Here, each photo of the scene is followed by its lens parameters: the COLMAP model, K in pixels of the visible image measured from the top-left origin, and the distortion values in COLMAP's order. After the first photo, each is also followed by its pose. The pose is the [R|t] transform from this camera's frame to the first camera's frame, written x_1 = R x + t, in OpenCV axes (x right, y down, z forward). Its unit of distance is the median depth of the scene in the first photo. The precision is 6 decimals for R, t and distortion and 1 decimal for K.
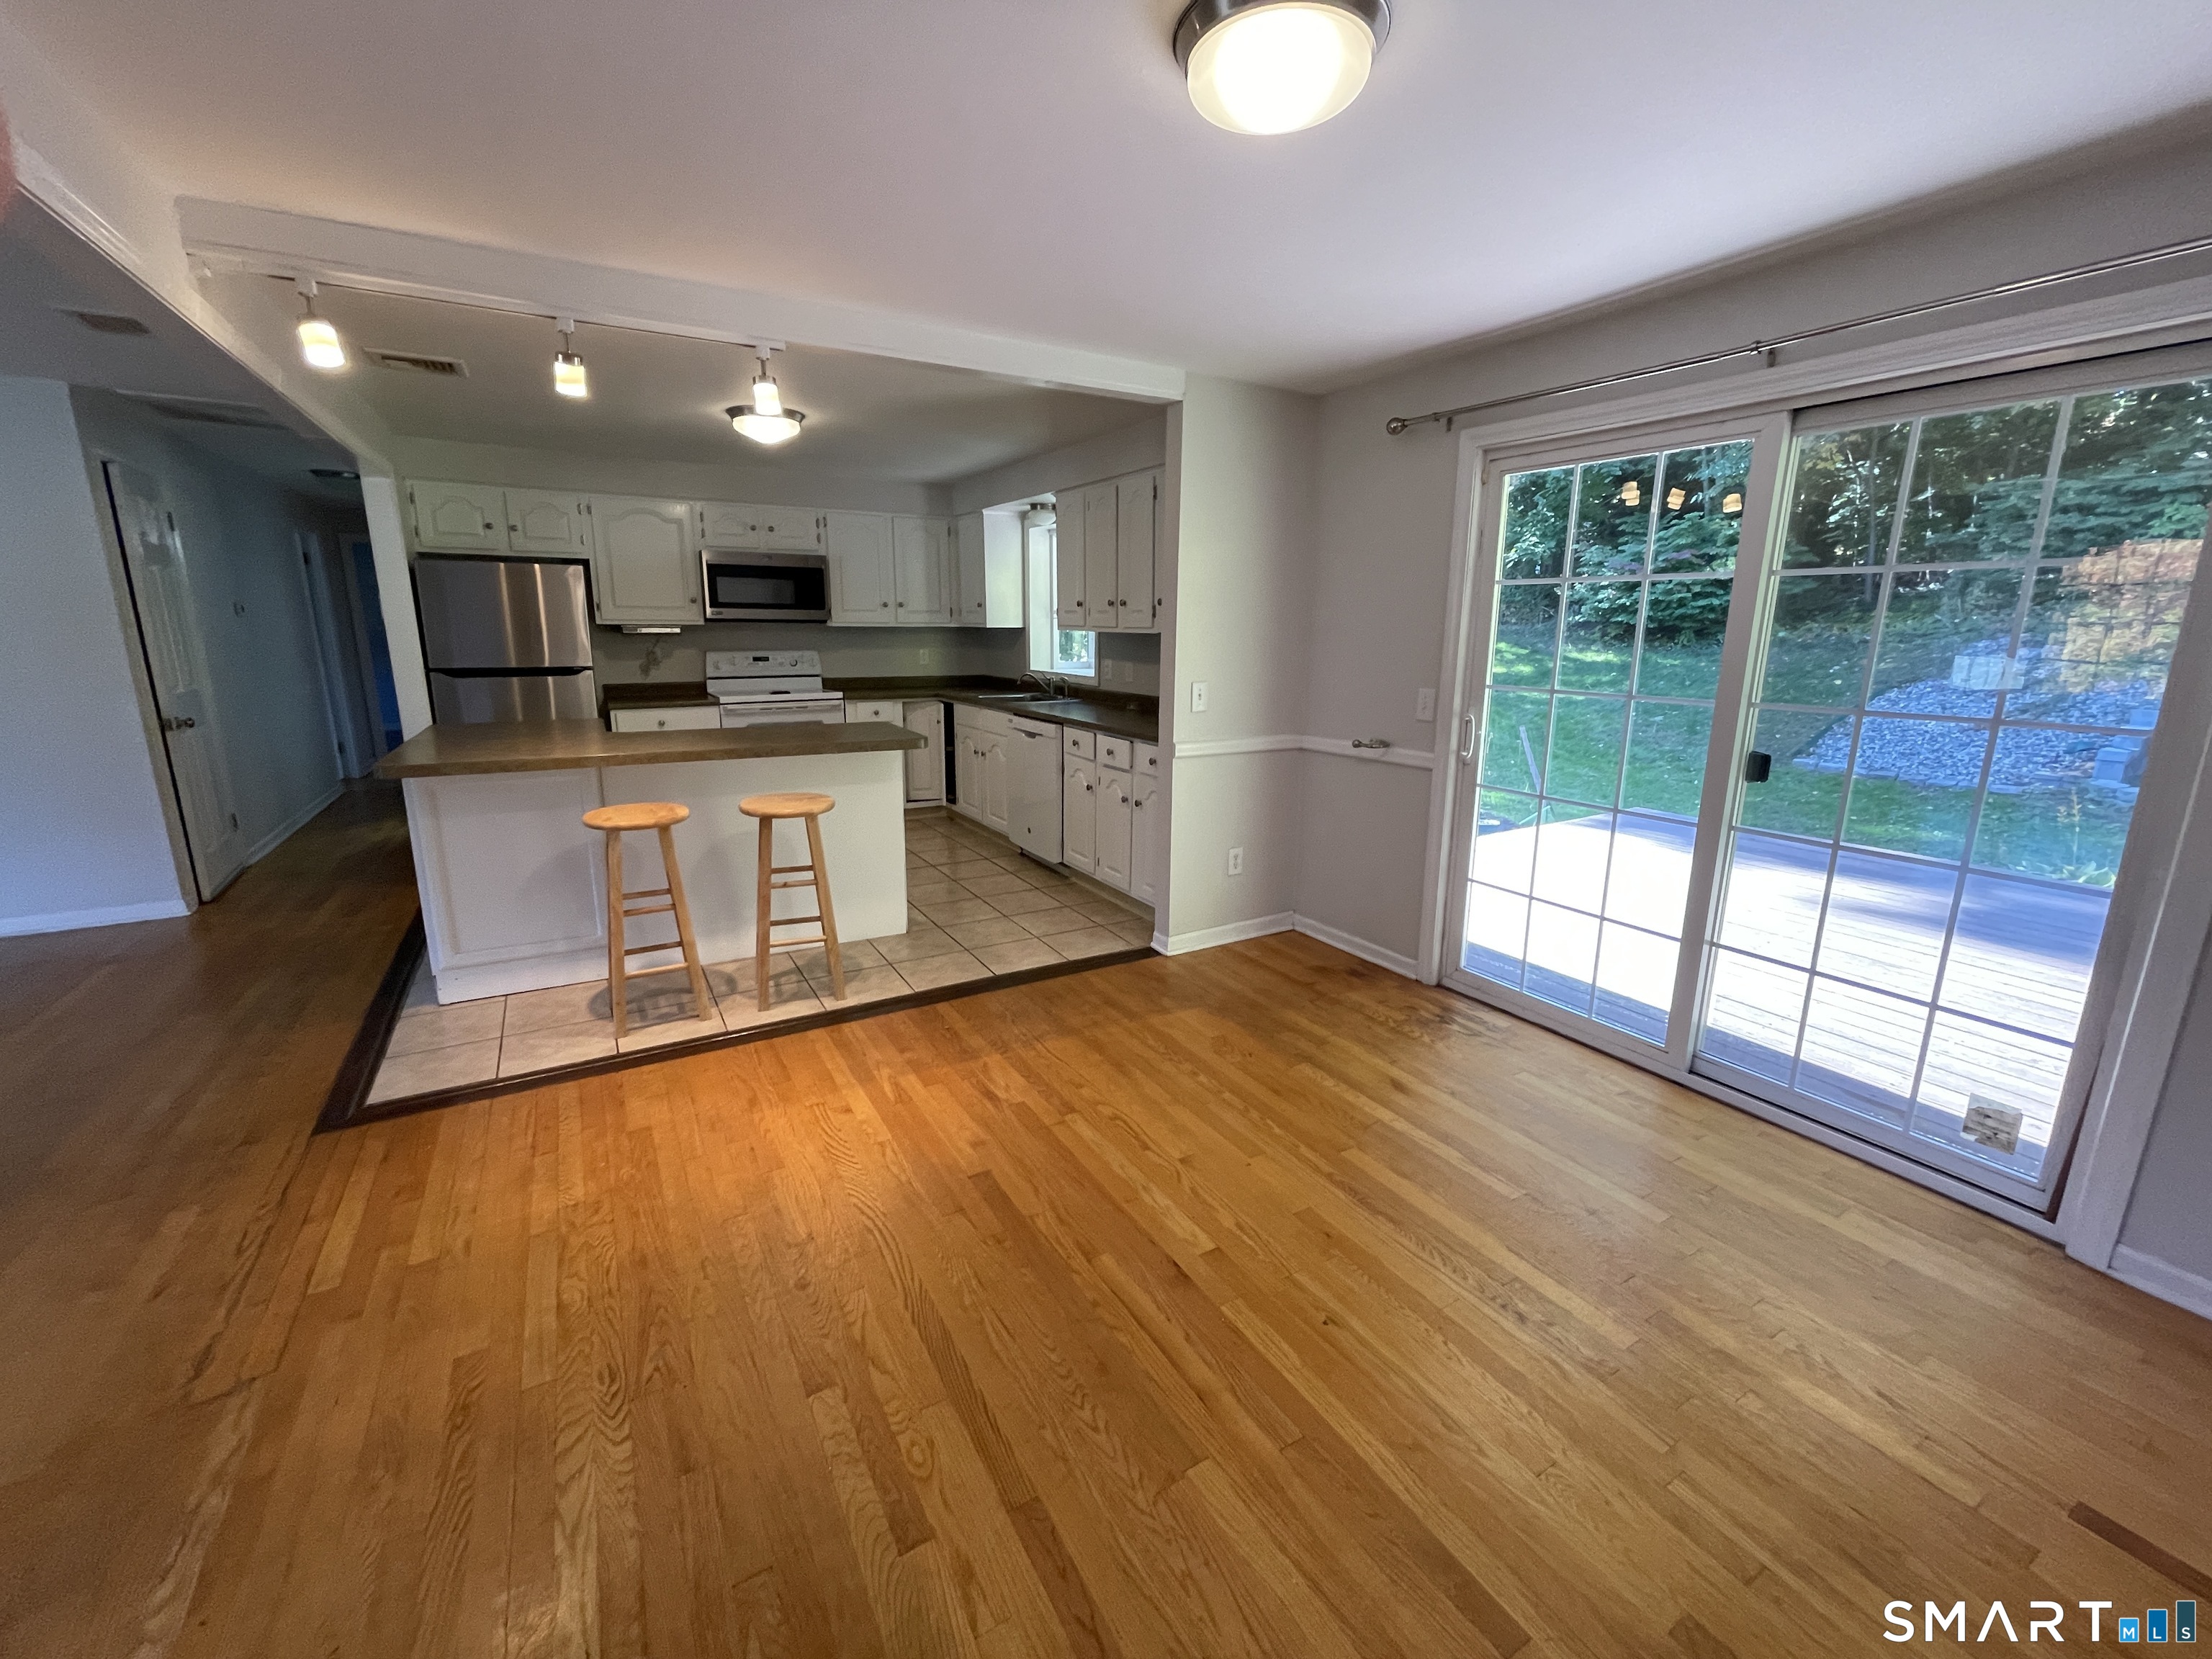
lens RADIAL K [[895.0, 0, 1098.7], [0, 895.0, 820.4], [0, 0, 1]] dist [-0.005348, 0.001485]
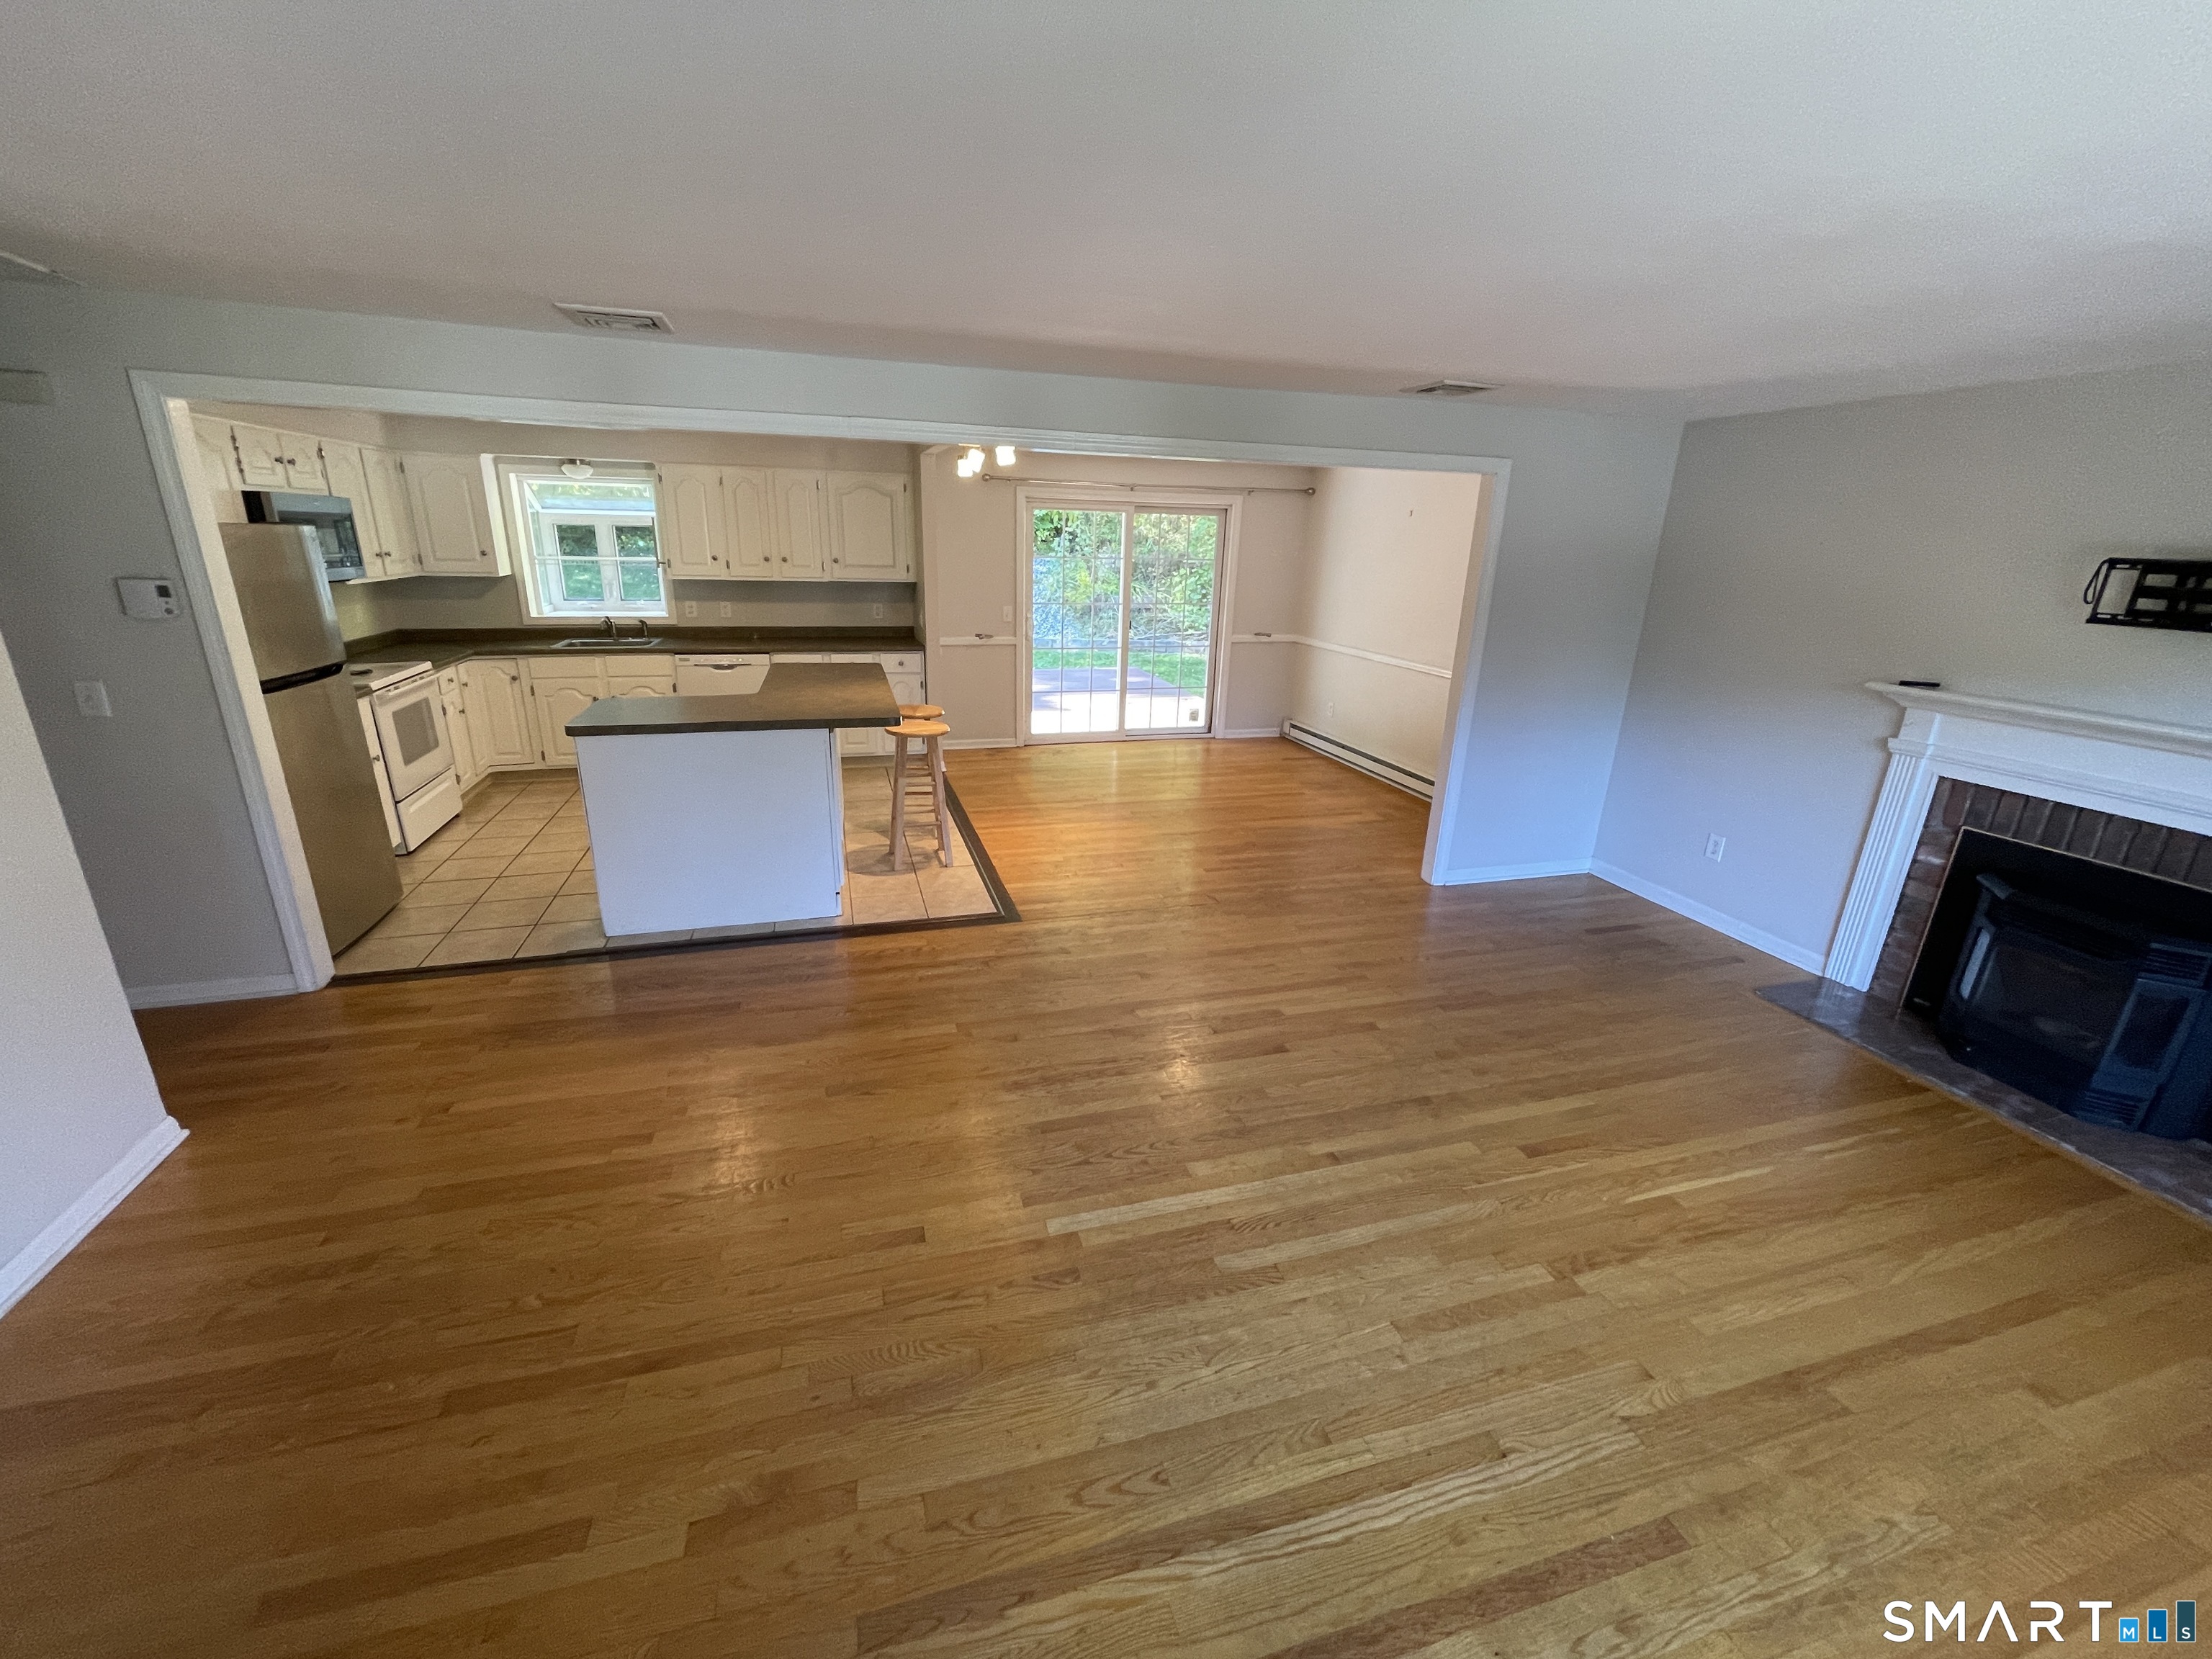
lens RADIAL K [[895.0, 0, 1097.6], [0, 895.0, 820.4], [0, 0, 1]] dist [-0.005348, 0.001485]
pose [[0.239269, -0.293799, 0.925436, -1.538612], [0.185736, 0.949370, 0.253376, -0.149209], [-0.953023, 0.111262, 0.281724, 0.239433]]
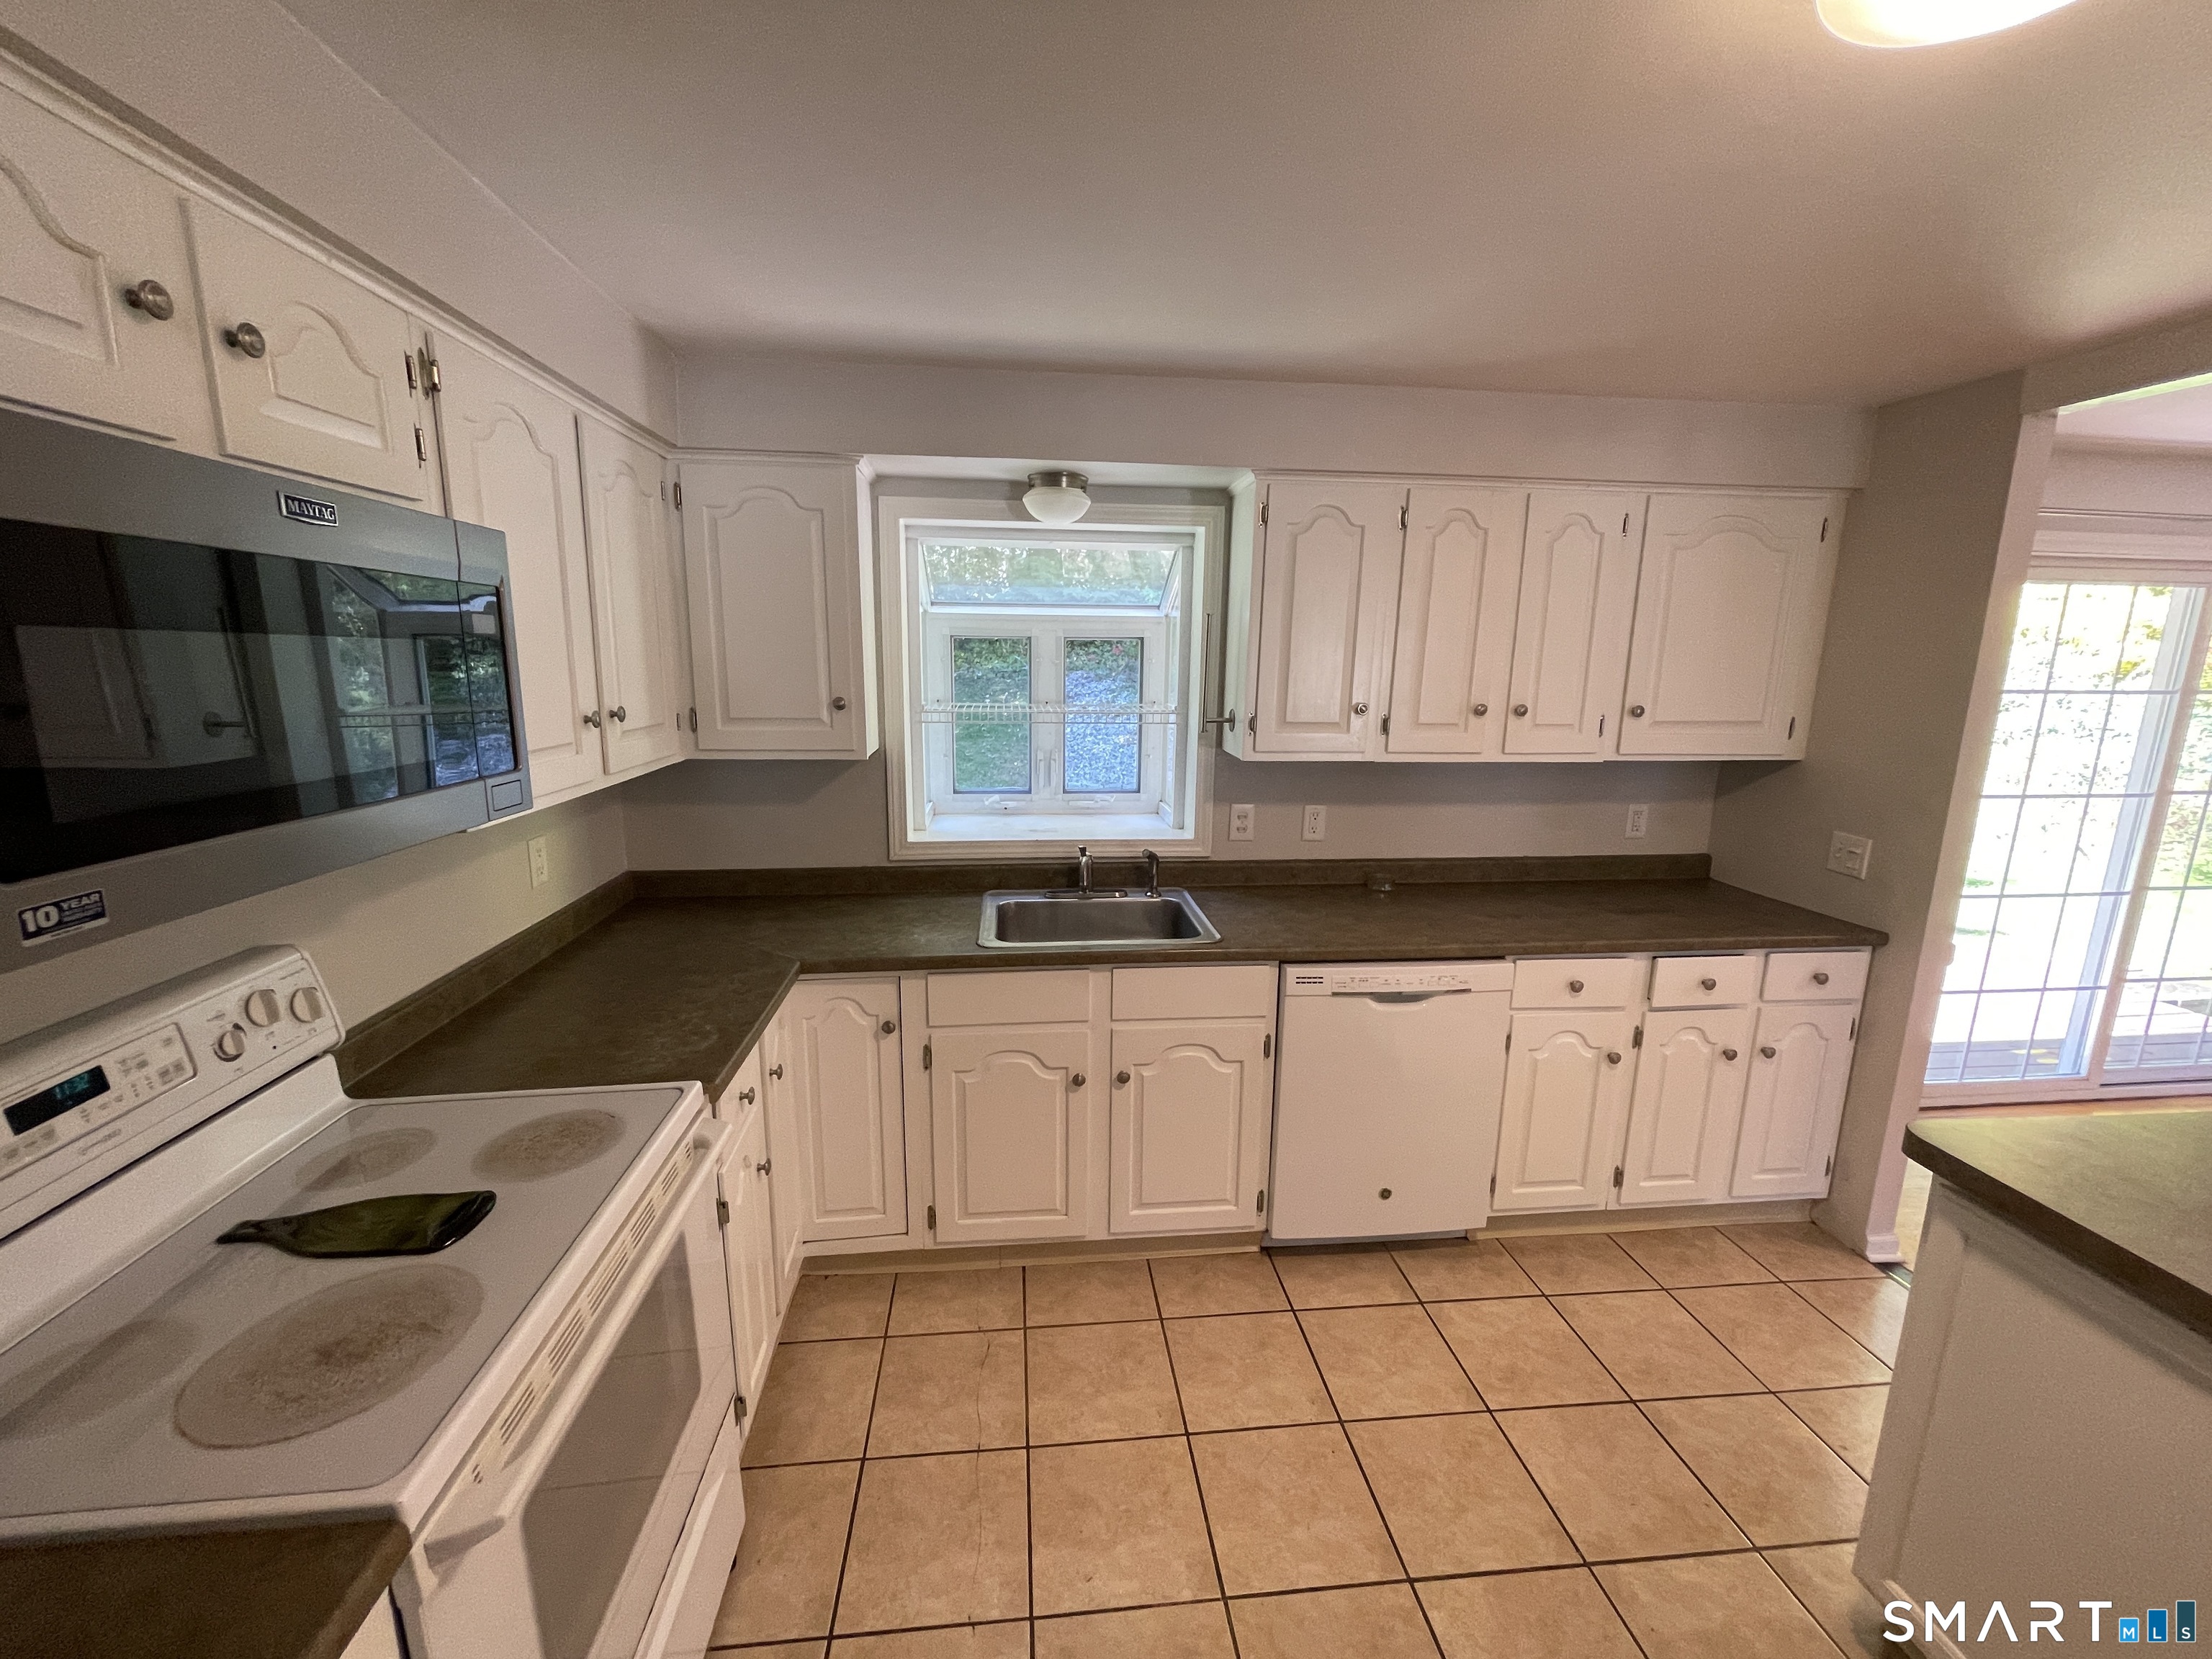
lens RADIAL K [[895.0, 0, 1102.6], [0, 895.0, 821.5], [0, 0, 1]] dist [-0.005348, 0.001485]
pose [[0.410073, -0.168727, 0.896310, -0.711781], [0.187772, 0.977305, 0.098066, -0.342126], [-0.892514, 0.128087, 0.432449, 1.225346]]
